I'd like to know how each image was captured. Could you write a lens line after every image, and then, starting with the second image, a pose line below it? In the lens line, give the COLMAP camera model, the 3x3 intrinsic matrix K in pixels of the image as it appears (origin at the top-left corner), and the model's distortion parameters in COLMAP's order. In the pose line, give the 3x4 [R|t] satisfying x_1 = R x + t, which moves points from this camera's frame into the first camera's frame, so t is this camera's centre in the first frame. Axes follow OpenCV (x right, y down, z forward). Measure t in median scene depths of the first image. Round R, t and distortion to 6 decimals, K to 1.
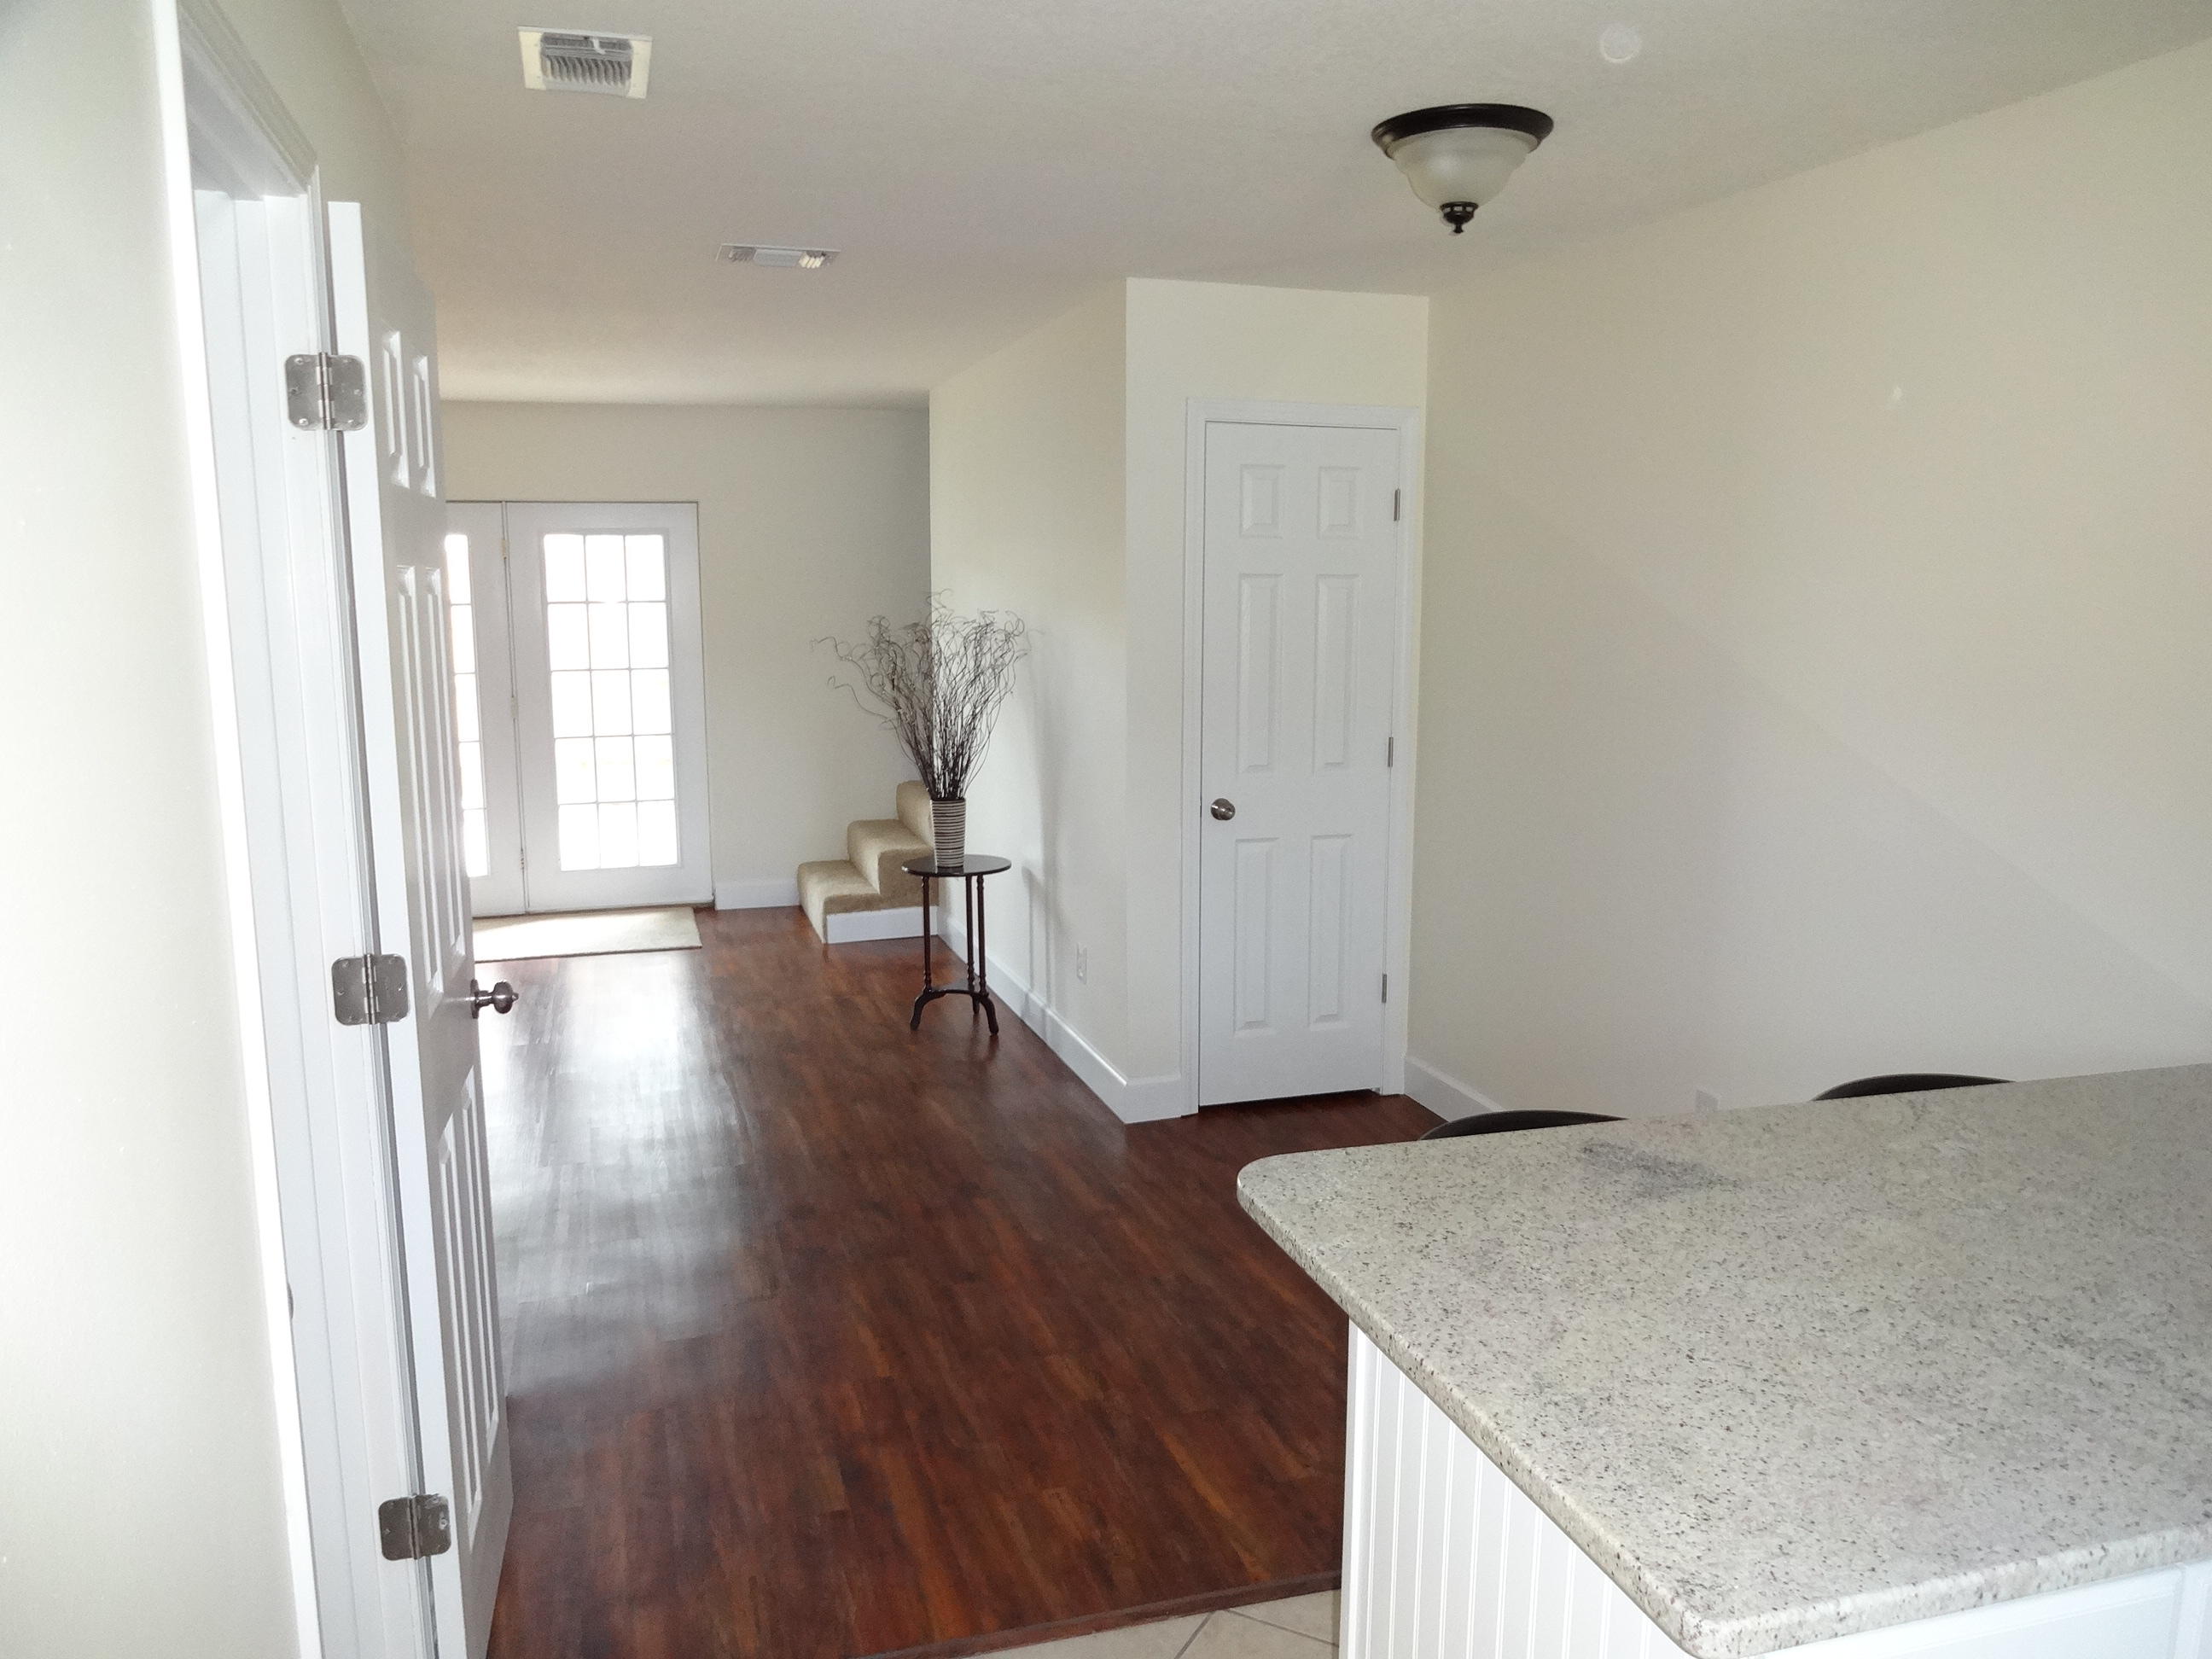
lens RADIAL K [[1630.6, 0, 1050.3], [0, 1630.6, 795.1], [0, 0, 1]] dist [-0.005646, -0.005203]
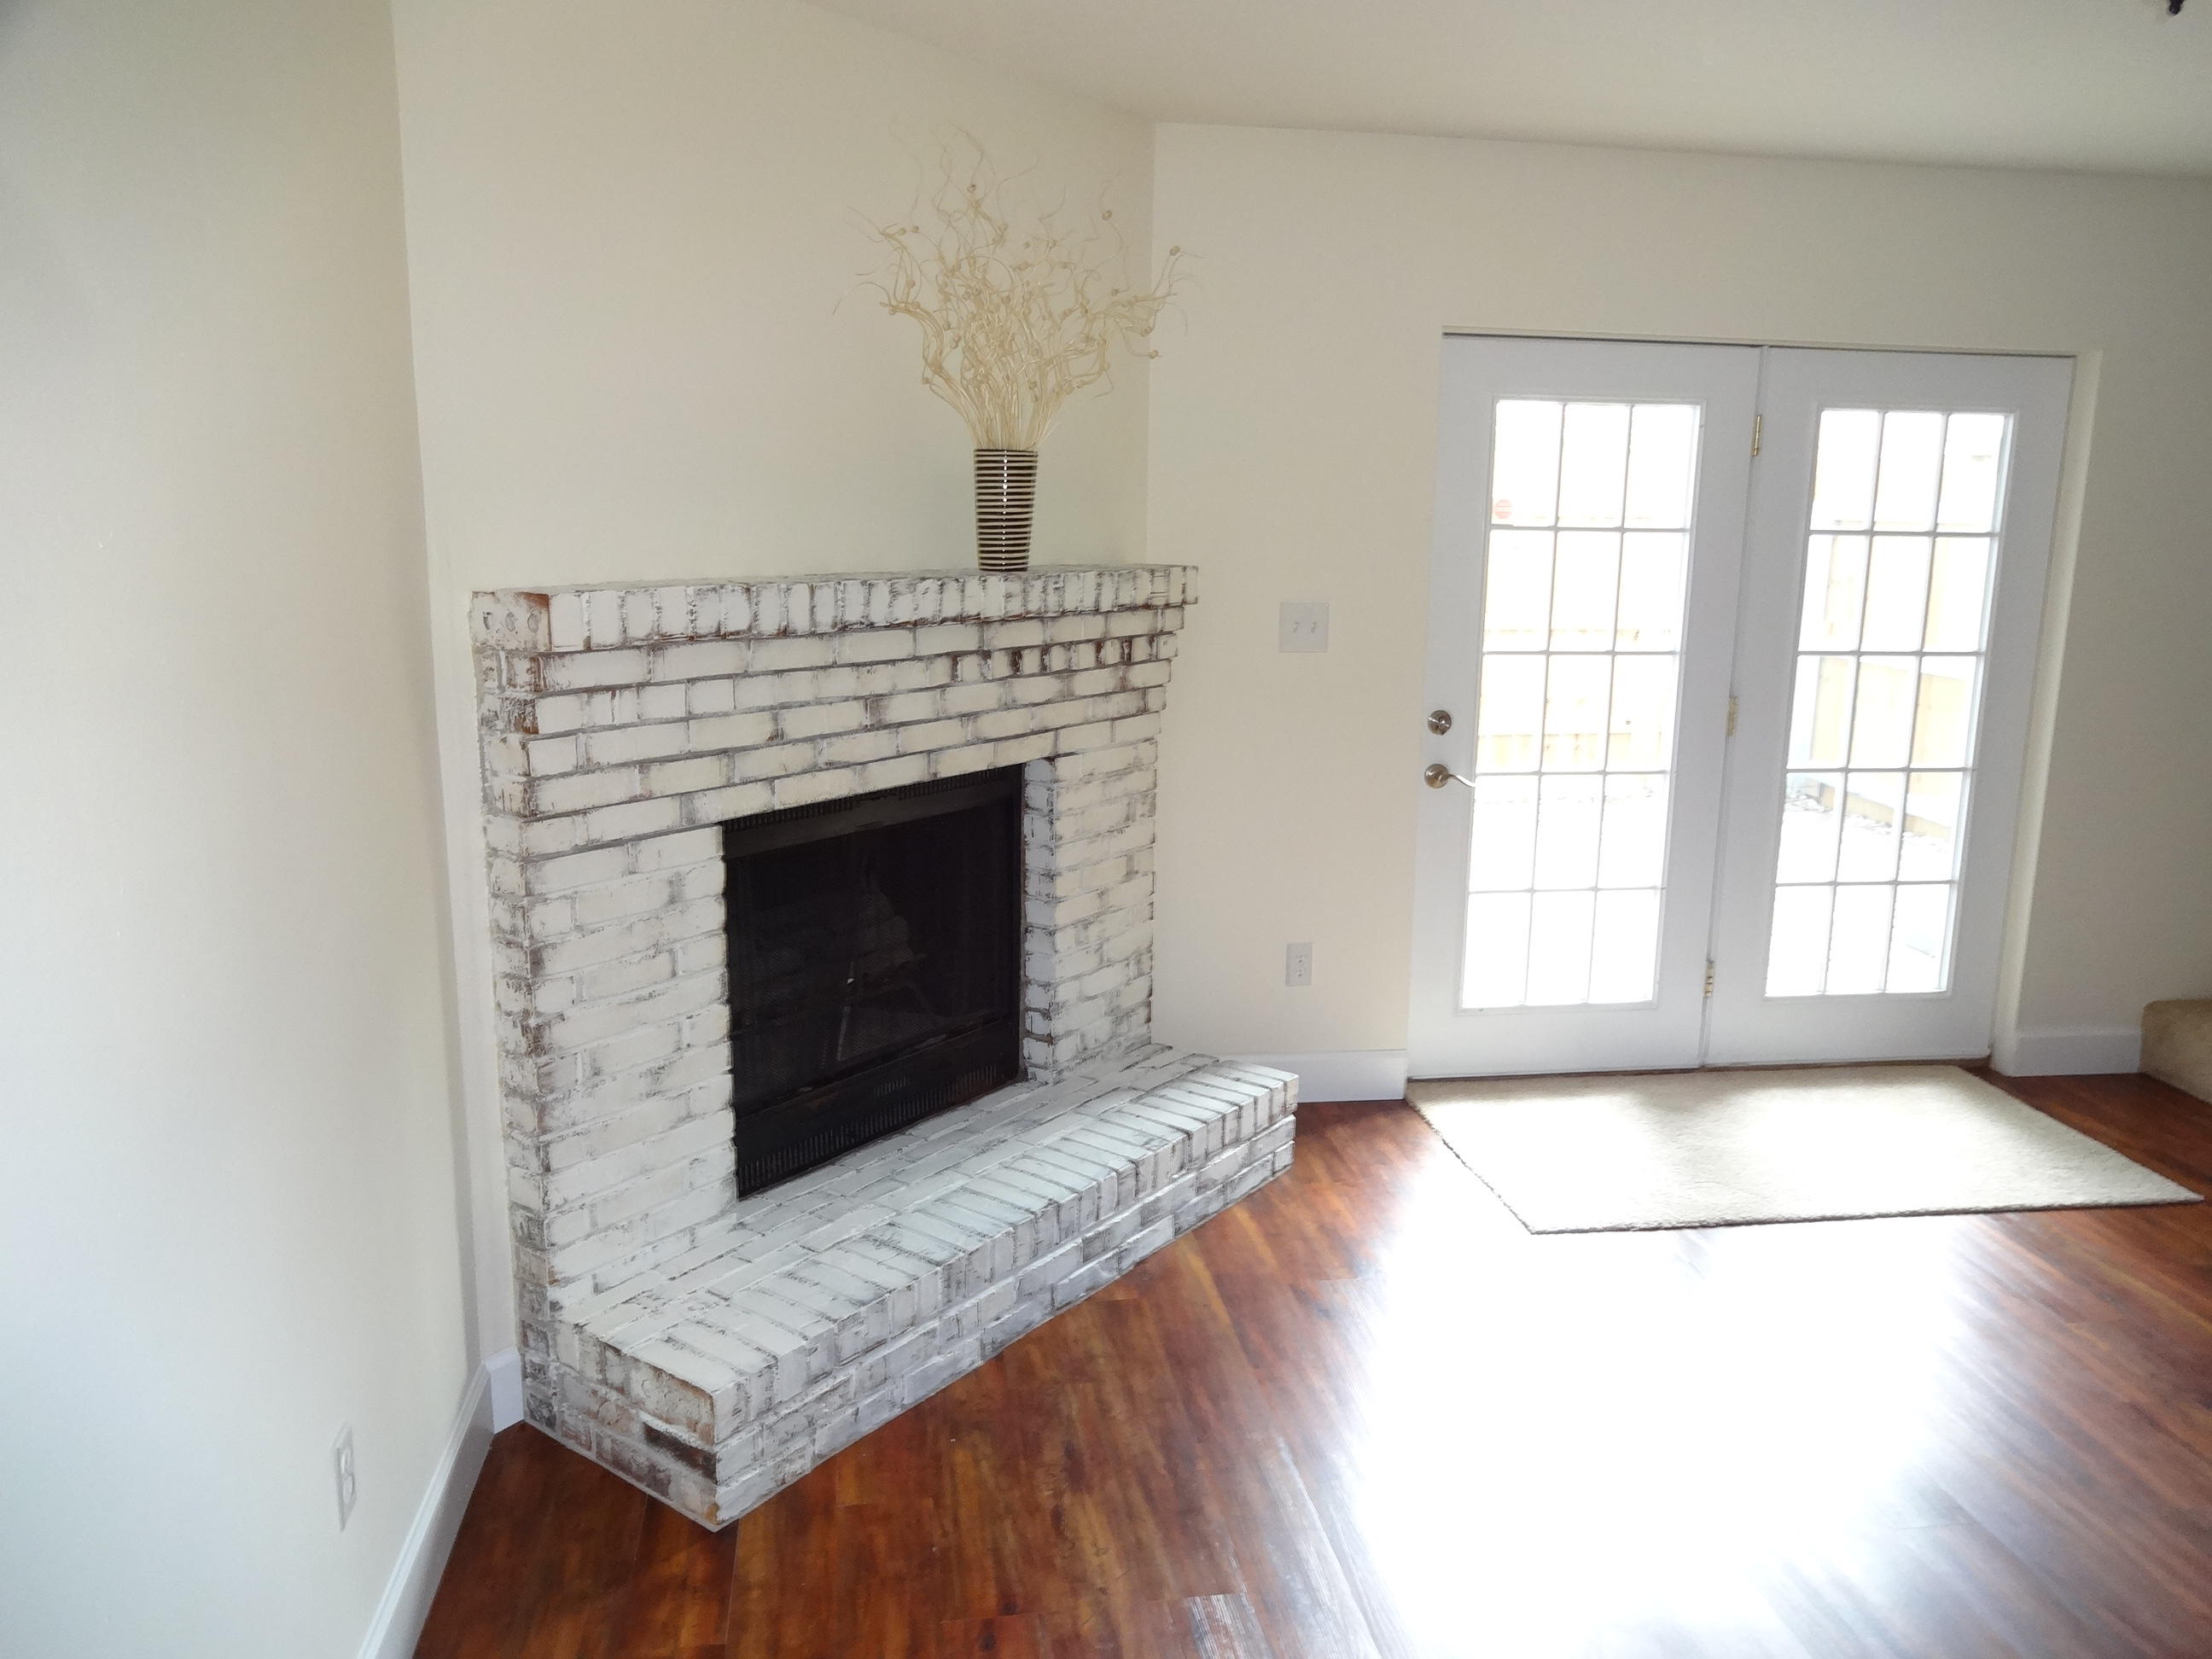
lens RADIAL K [[1668.4, 0, 1106.0], [0, 1668.4, 829.5], [0, 0, 1]] dist [-0.002909, -0.000099]
pose [[0.991522, 0.057050, -0.116745, -2.210950], [-0.048531, 0.996035, 0.074562, -0.216659], [0.120536, -0.068264, 0.990359, 1.839475]]
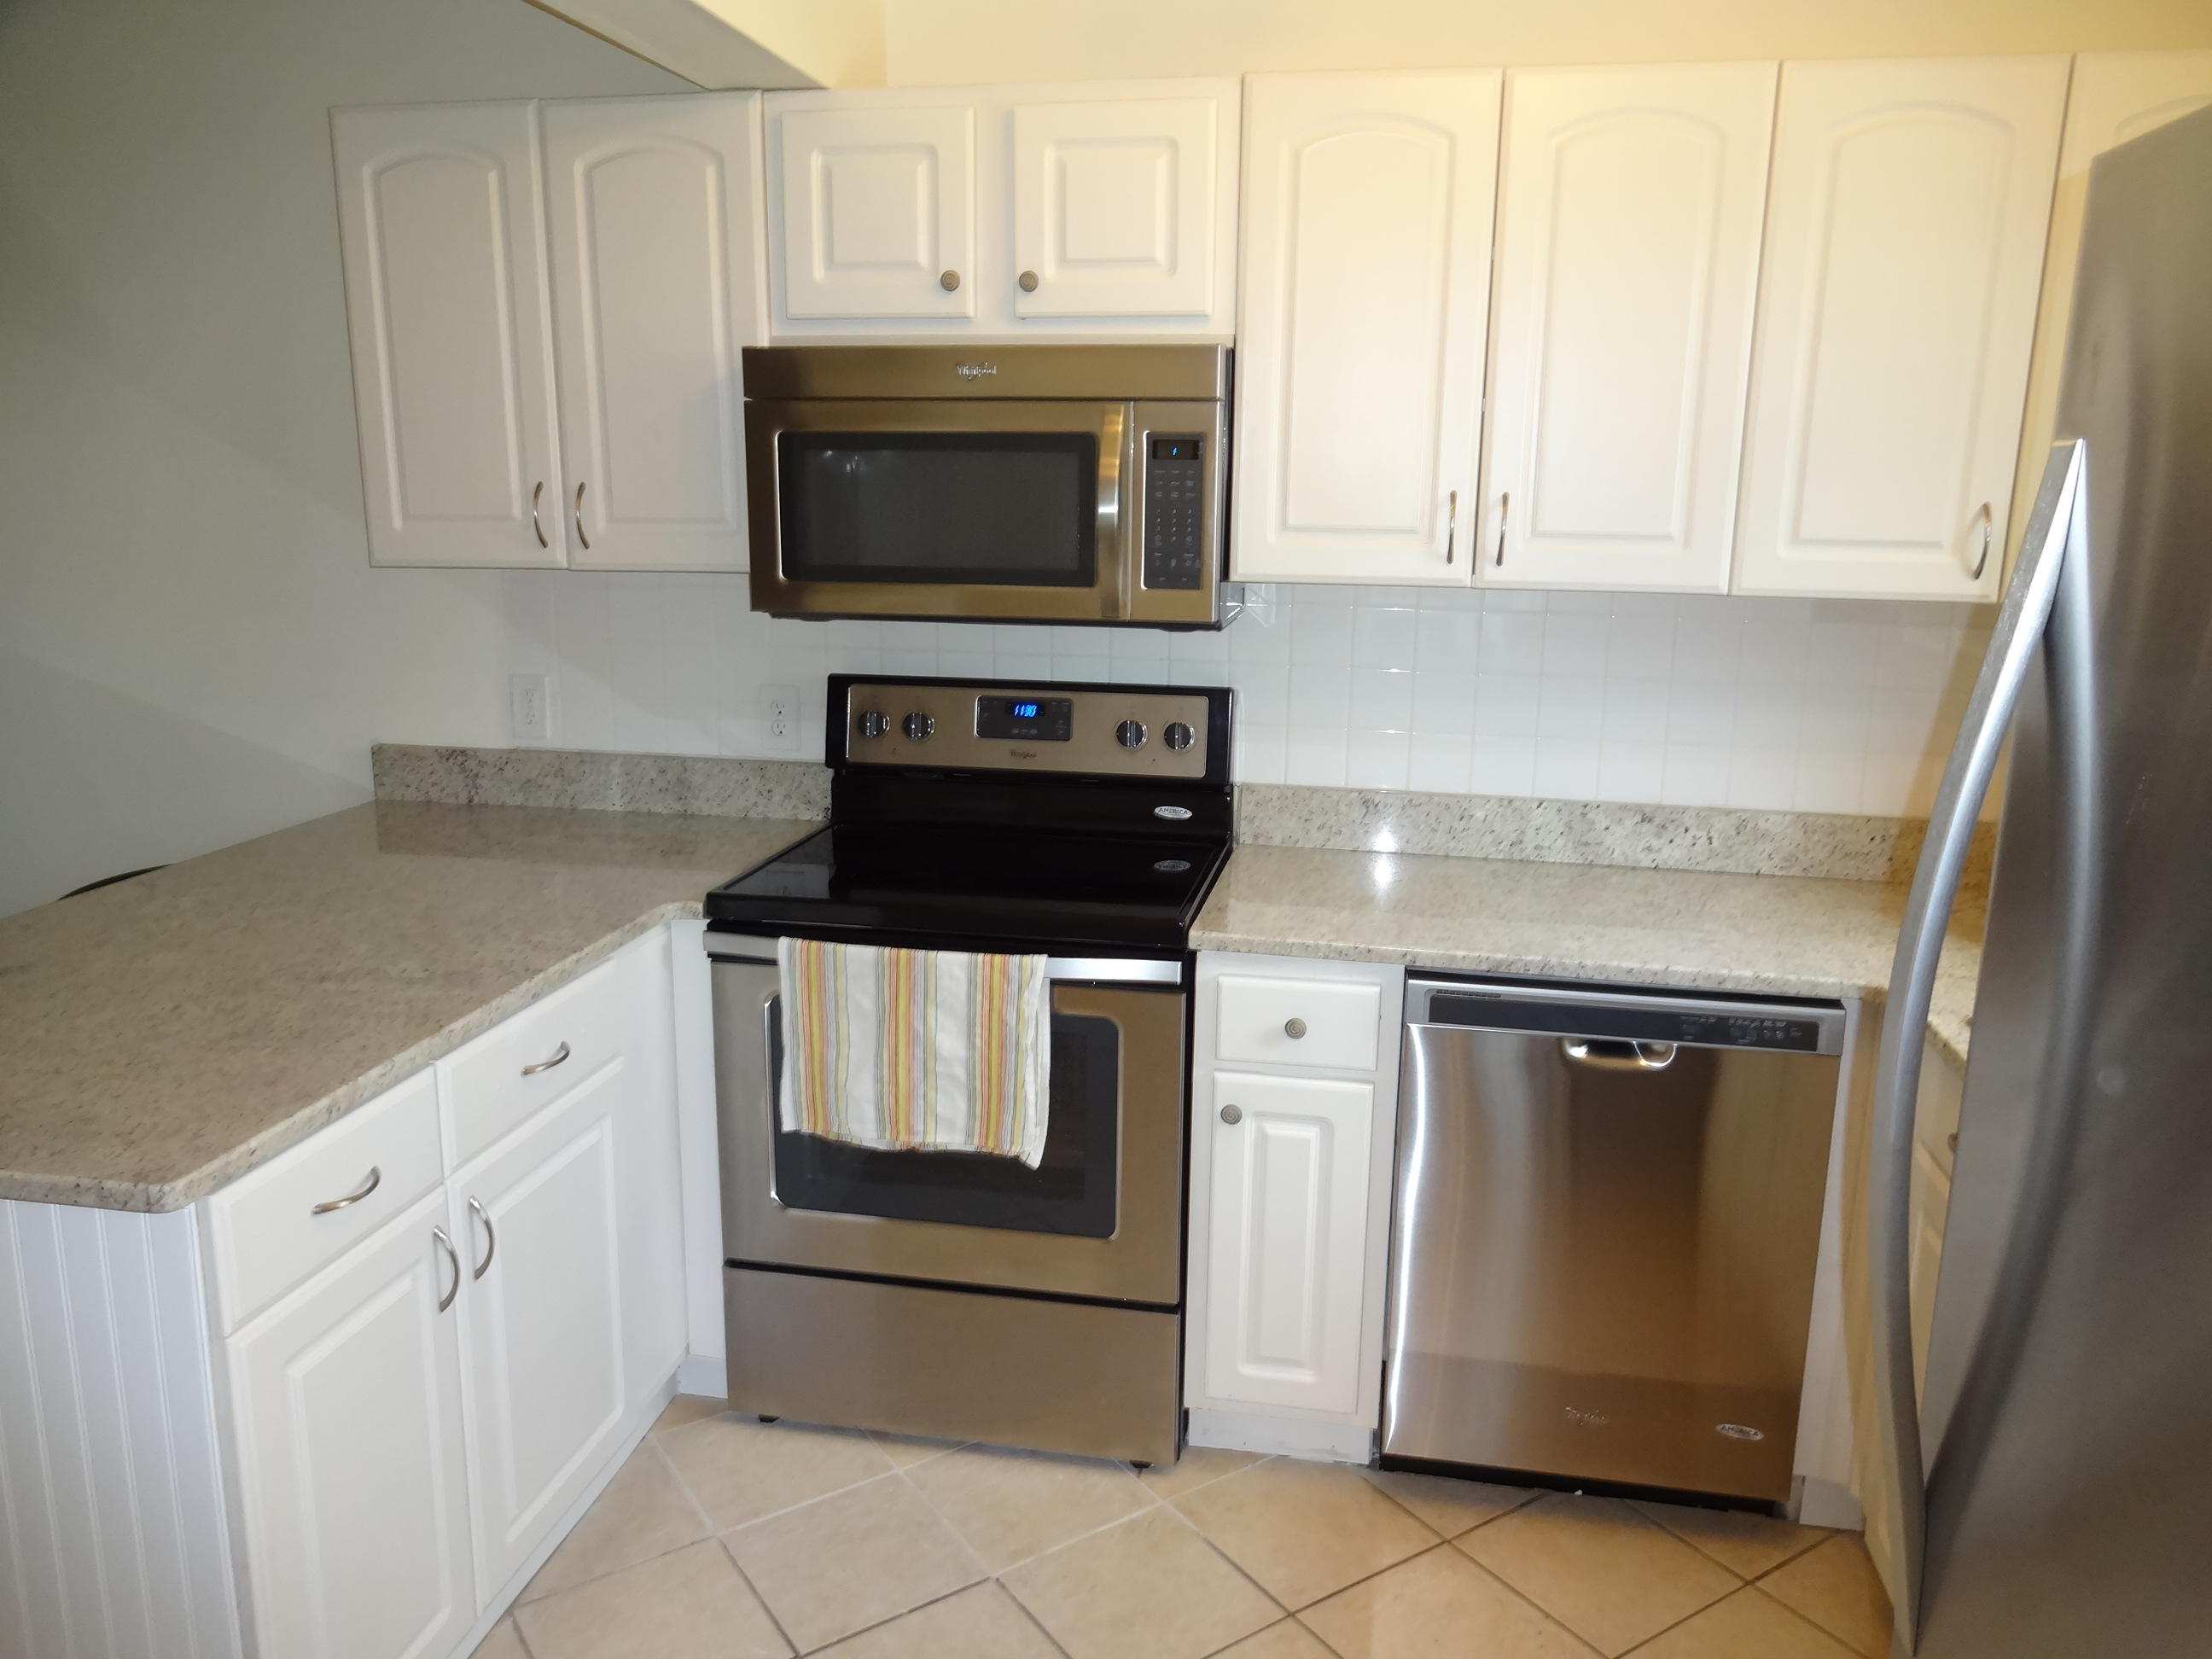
lens RADIAL K [[1610.6, 0, 1106.0], [0, 1610.6, 829.5], [0, 0, 1]] dist [-0.023886, -0.000206]
pose [[0.436972, -0.191048, 0.878952, -0.233985], [0.111294, 0.981158, 0.157934, 0.061295], [-0.892563, 0.028809, 0.450001, -0.195049]]
